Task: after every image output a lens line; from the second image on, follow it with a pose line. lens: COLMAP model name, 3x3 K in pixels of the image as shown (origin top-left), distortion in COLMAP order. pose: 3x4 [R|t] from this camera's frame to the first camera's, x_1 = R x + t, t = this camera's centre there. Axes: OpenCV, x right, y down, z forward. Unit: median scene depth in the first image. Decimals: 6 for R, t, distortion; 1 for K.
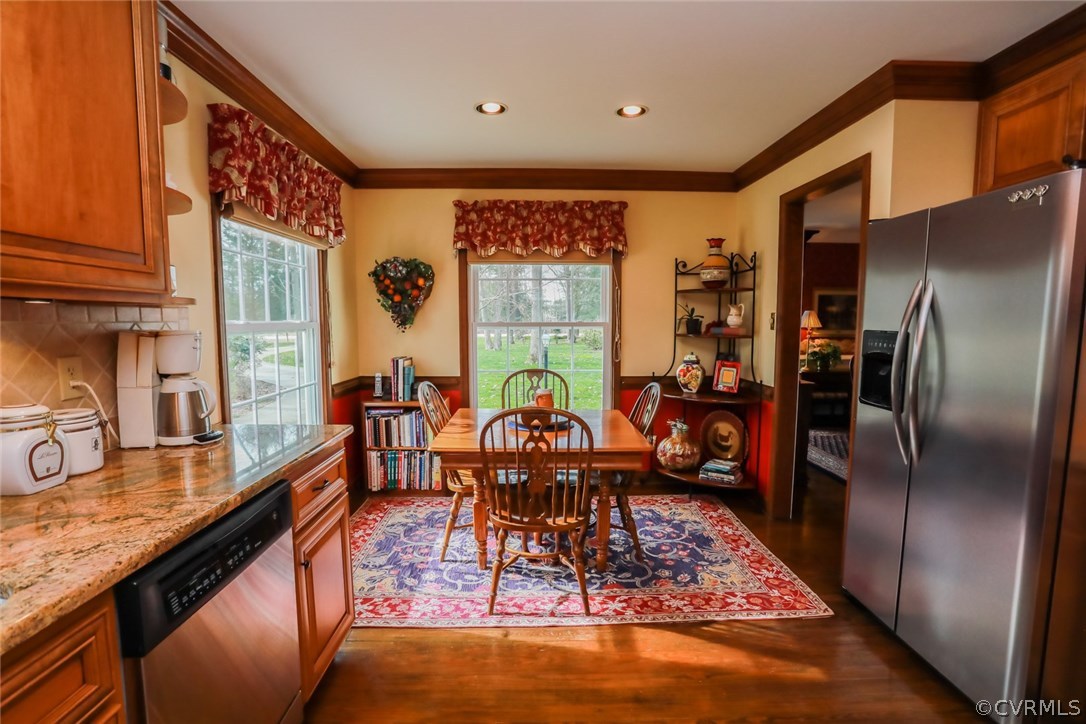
lens RADIAL K [[527.7, 0, 546.7], [0, 527.7, 372.7], [0, 0, 1]] dist [-0.073490, 0.030626]
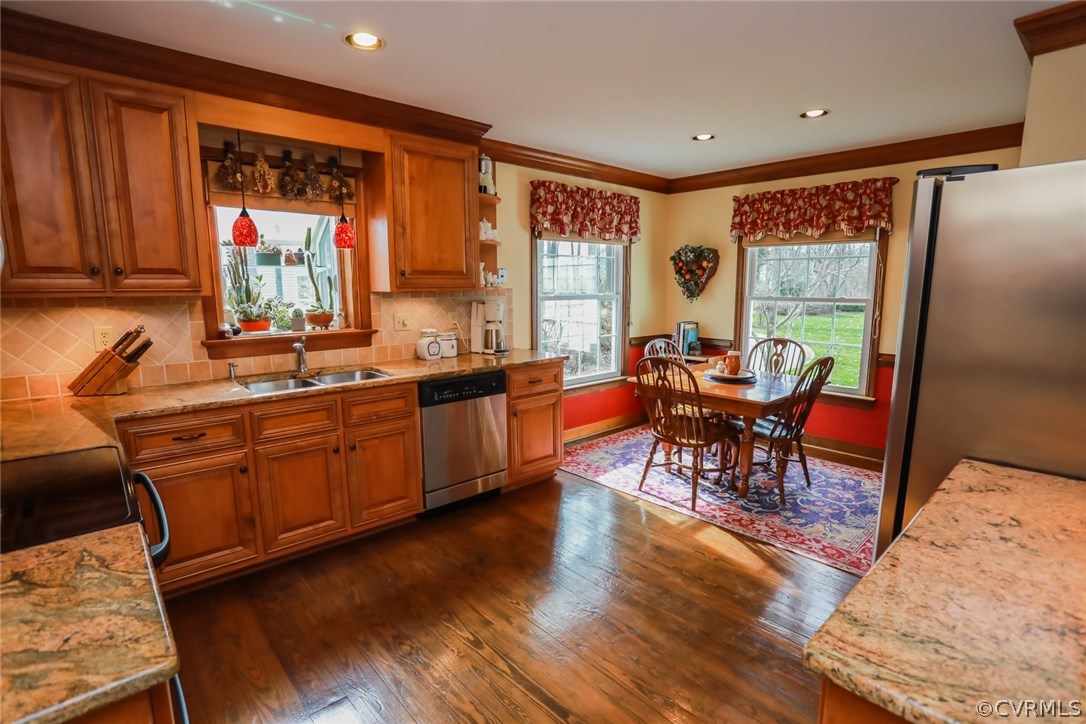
lens RADIAL K [[527.7, 0, 546.7], [0, 527.7, 372.7], [0, 0, 1]] dist [-0.073490, 0.030626]
pose [[0.650418, 0.123711, -0.749434, 0.503390], [-0.072768, 0.992258, 0.100641, -0.009714], [0.756083, -0.010924, 0.654385, -0.131290]]
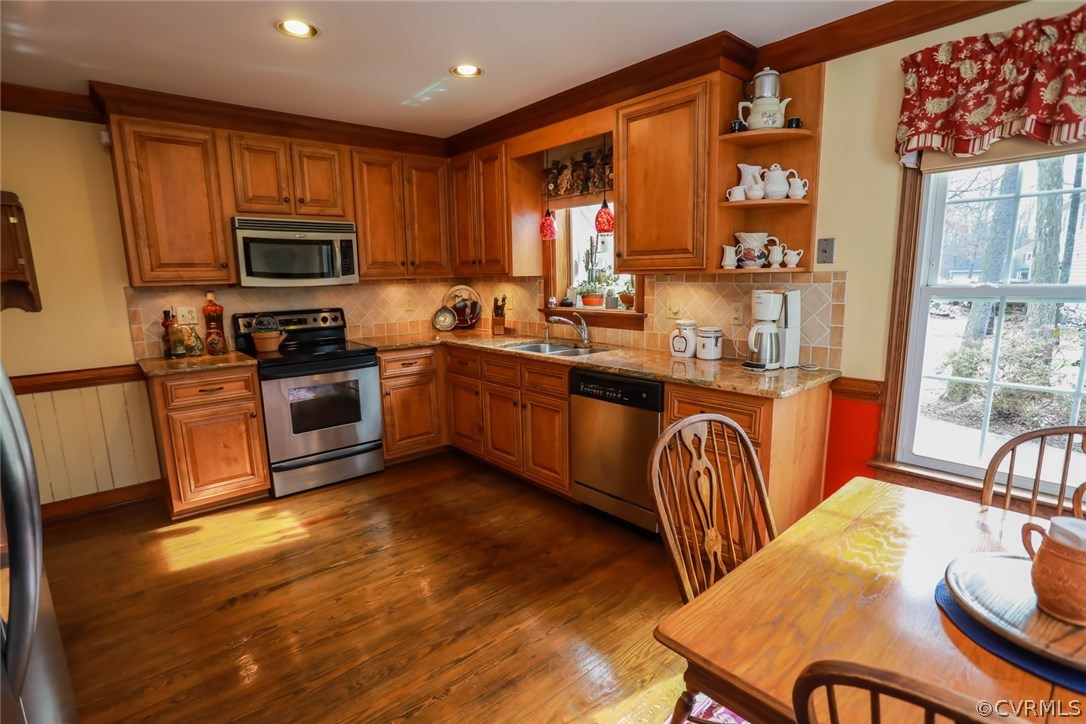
lens RADIAL K [[527.7, 0, 546.7], [0, 527.7, 372.7], [0, 0, 1]] dist [-0.073490, 0.030626]
pose [[-0.769149, 0.128436, -0.626031, 0.311723], [-0.046106, 0.965892, 0.254808, -0.088875], [0.637404, 0.224849, -0.736993, 0.765942]]
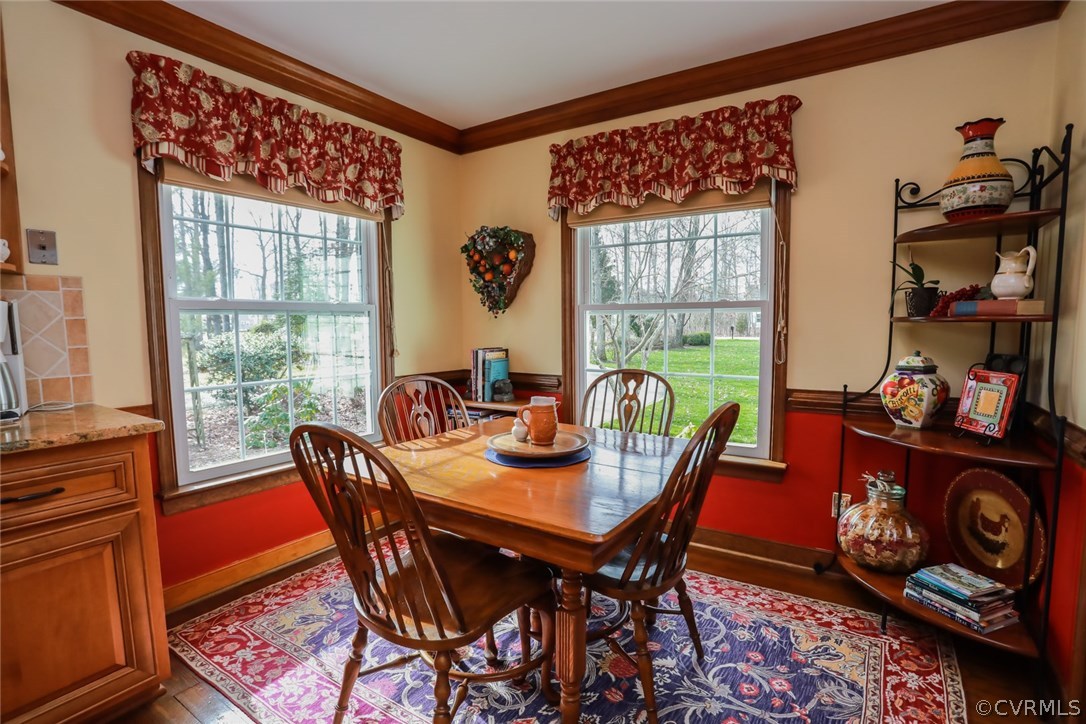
lens RADIAL K [[529.0, 0, 546.8], [0, 529.0, 370.2], [0, 0, 1]] dist [-0.078109, 0.037070]
pose [[0.821680, 0.044715, -0.568193, 0.271755], [-0.050991, 0.998687, 0.004855, -0.003443], [0.567664, 0.024983, 0.822881, 0.374212]]
